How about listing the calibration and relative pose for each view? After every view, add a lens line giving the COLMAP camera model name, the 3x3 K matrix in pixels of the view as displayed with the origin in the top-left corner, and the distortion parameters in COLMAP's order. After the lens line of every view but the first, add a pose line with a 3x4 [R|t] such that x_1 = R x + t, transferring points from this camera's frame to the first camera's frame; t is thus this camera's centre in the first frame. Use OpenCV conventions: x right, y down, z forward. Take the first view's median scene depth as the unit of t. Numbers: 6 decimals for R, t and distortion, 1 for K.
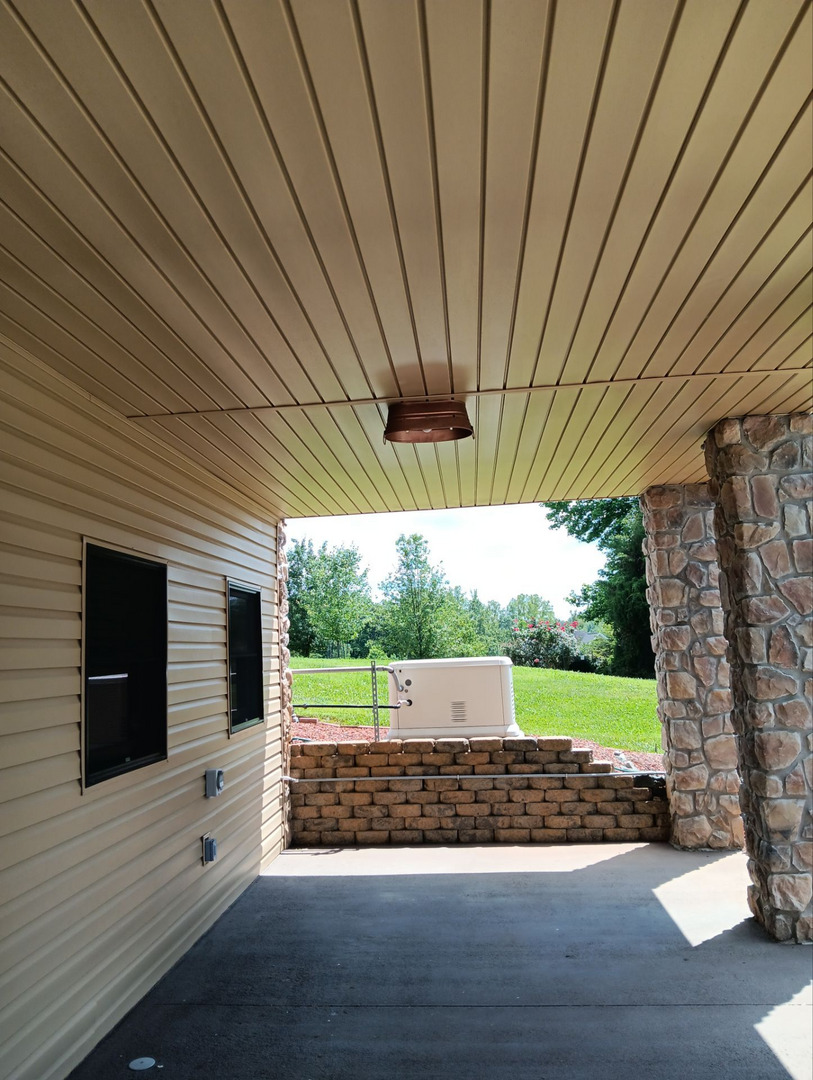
lens RADIAL K [[837.2, 0, 406.5], [0, 837.2, 540.0], [0, 0, 1]] dist [0.032857, -0.087804]
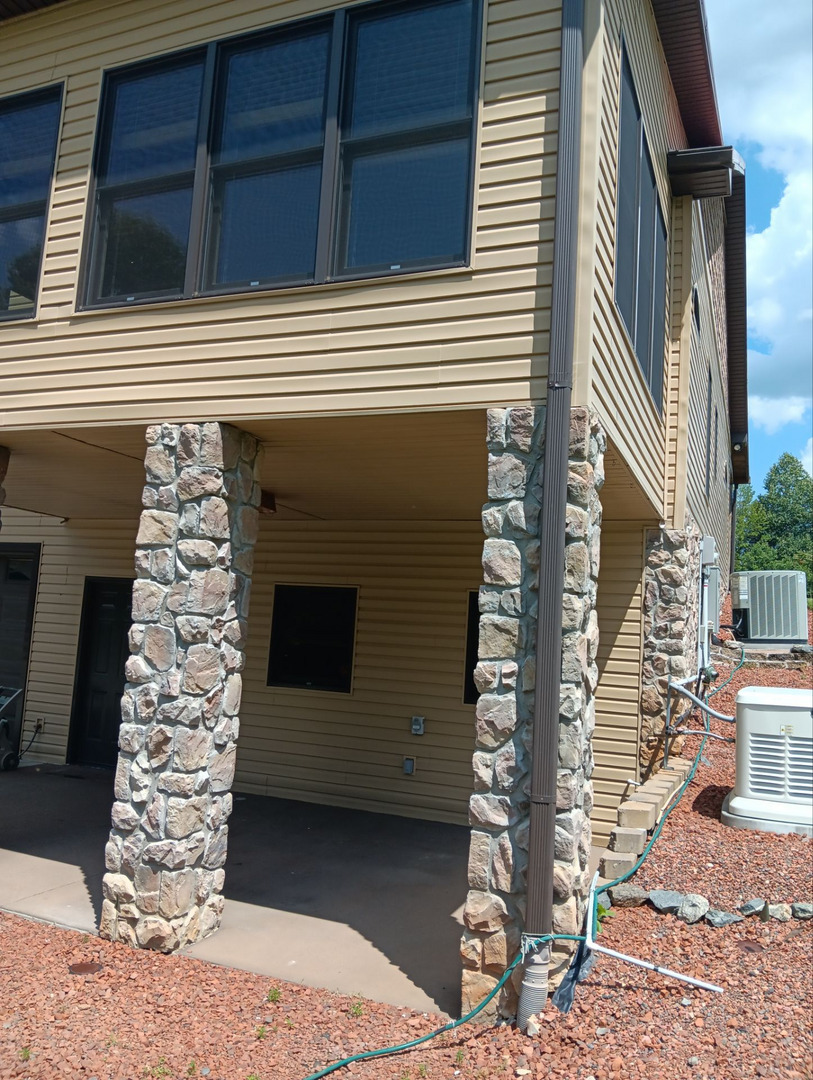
lens RADIAL K [[846.8, 0, 418.3], [0, 846.8, 528.2], [0, 0, 1]] dist [0.043689, -0.109972]
pose [[-0.309109, -0.100886, -0.945661, 1.142089], [0.075122, 0.988660, -0.130029, 0.120859], [0.948055, -0.111233, -0.298025, 1.358867]]
